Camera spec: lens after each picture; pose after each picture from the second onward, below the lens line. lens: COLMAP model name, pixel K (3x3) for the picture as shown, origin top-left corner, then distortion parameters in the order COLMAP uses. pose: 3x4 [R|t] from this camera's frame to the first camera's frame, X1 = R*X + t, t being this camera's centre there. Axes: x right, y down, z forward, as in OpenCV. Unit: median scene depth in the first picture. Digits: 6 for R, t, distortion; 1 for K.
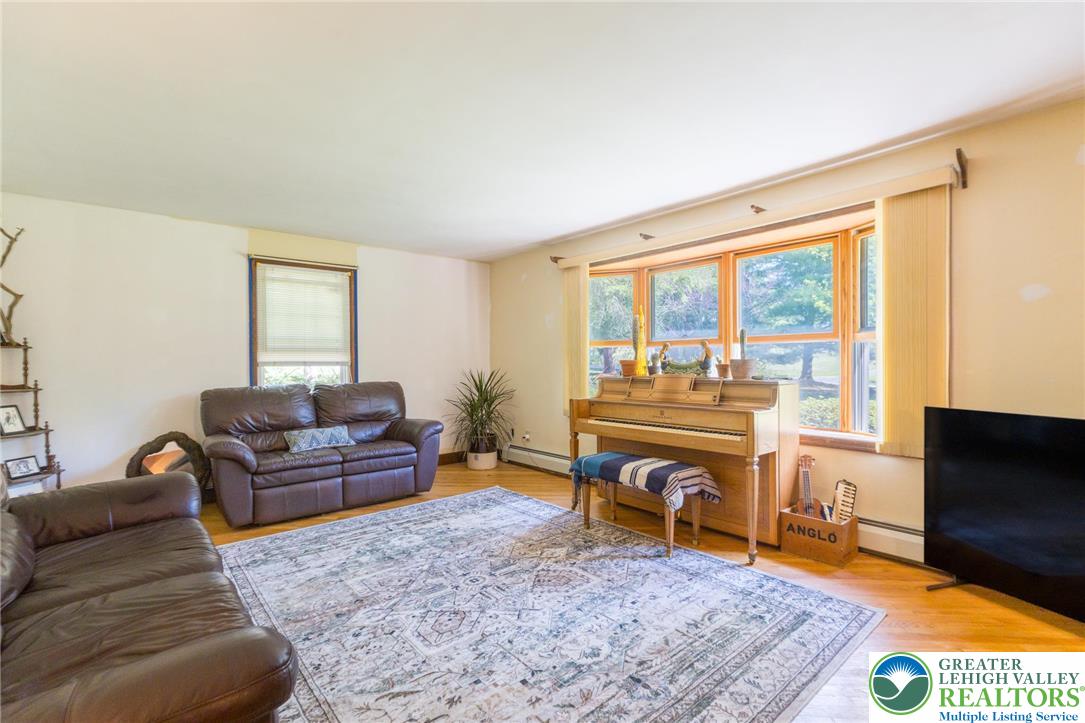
lens RADIAL K [[493.0, 0, 540.8], [0, 493.0, 361.9], [0, 0, 1]] dist [-0.004866, 0.001943]
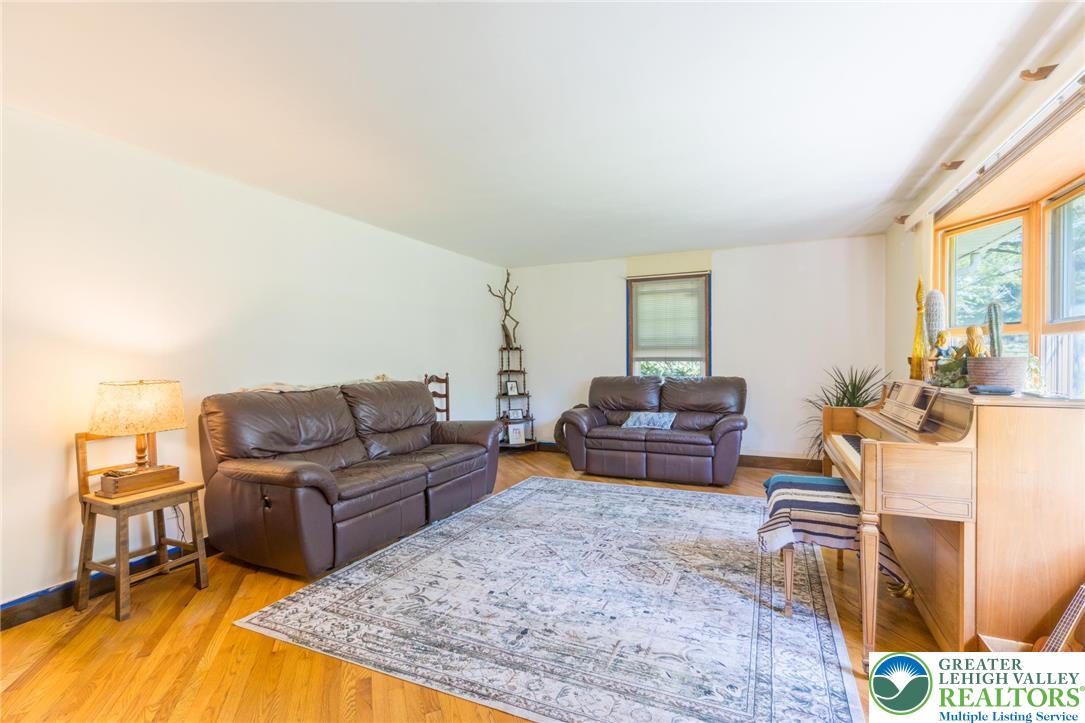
lens RADIAL K [[493.0, 0, 543.0], [0, 493.0, 362.0], [0, 0, 1]] dist [-0.004866, 0.001943]
pose [[0.431019, 0.010457, -0.902282, 0.668670], [0.002723, 0.999913, 0.012889, -0.008572], [0.902339, -0.008012, 0.430953, 0.282154]]
